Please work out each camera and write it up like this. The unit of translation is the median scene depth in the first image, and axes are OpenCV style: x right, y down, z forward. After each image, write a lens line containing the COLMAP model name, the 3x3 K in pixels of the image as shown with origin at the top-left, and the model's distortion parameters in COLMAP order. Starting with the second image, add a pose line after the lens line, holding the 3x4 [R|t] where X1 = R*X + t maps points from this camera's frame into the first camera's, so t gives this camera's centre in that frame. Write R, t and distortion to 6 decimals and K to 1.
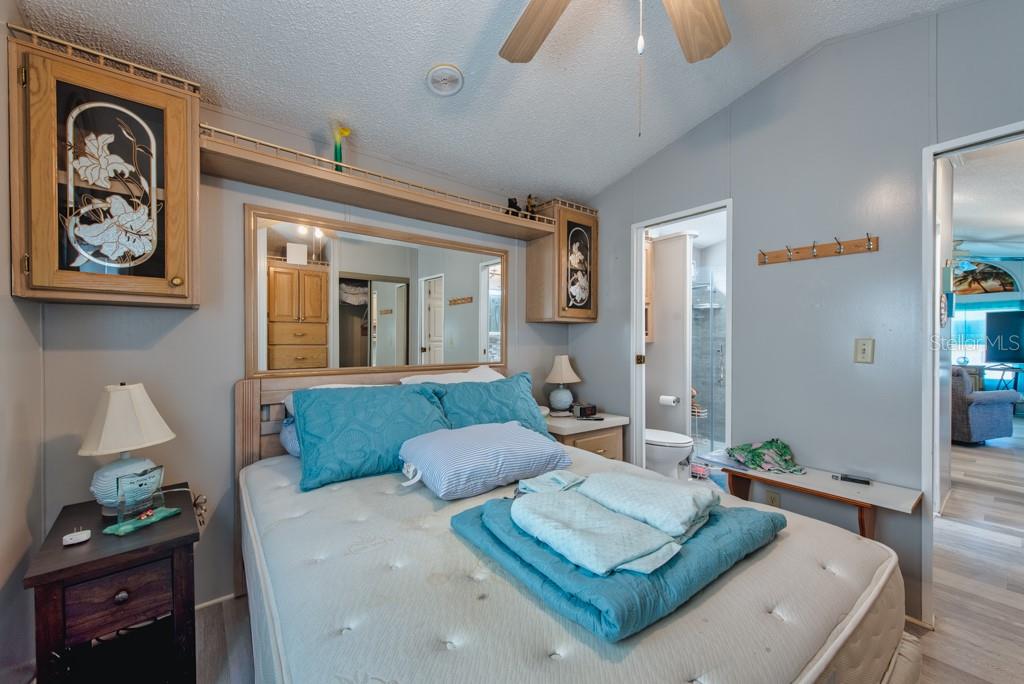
lens RADIAL K [[404.6, 0, 532.1], [0, 404.6, 348.4], [0, 0, 1]] dist [0.003900, -0.000020]
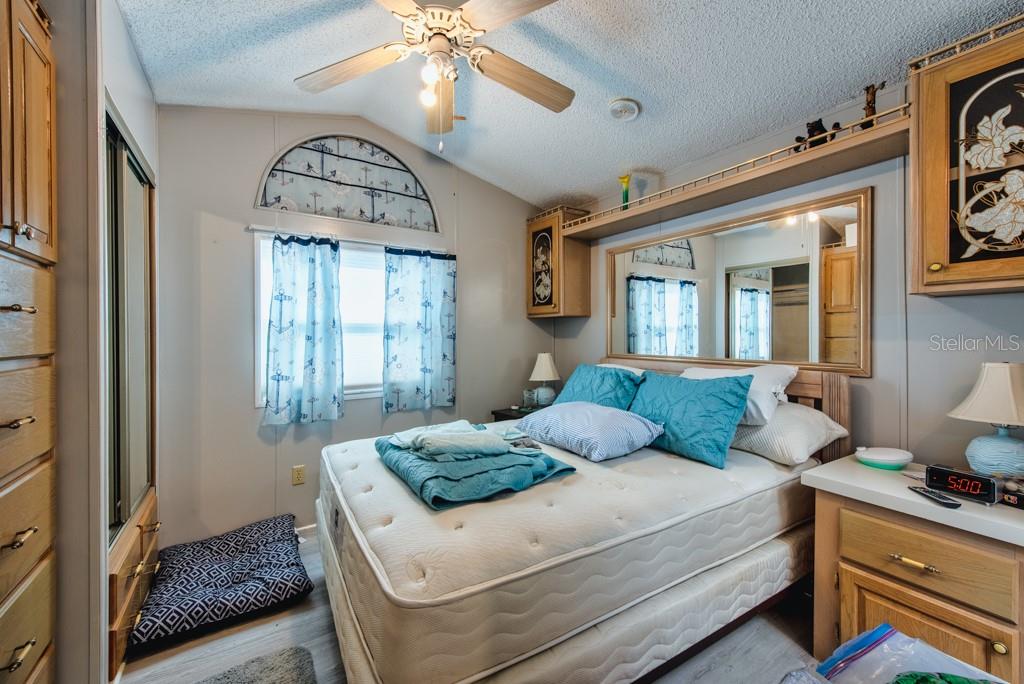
lens RADIAL K [[404.6, 0, 513.4], [0, 404.6, 335.6], [0, 0, 1]] dist [0.003900, -0.000020]
pose [[-0.109475, 0.003430, -0.993984, 1.288152], [-0.011872, 0.999918, 0.004758, -0.019274], [0.993919, 0.012321, -0.109425, 1.086828]]
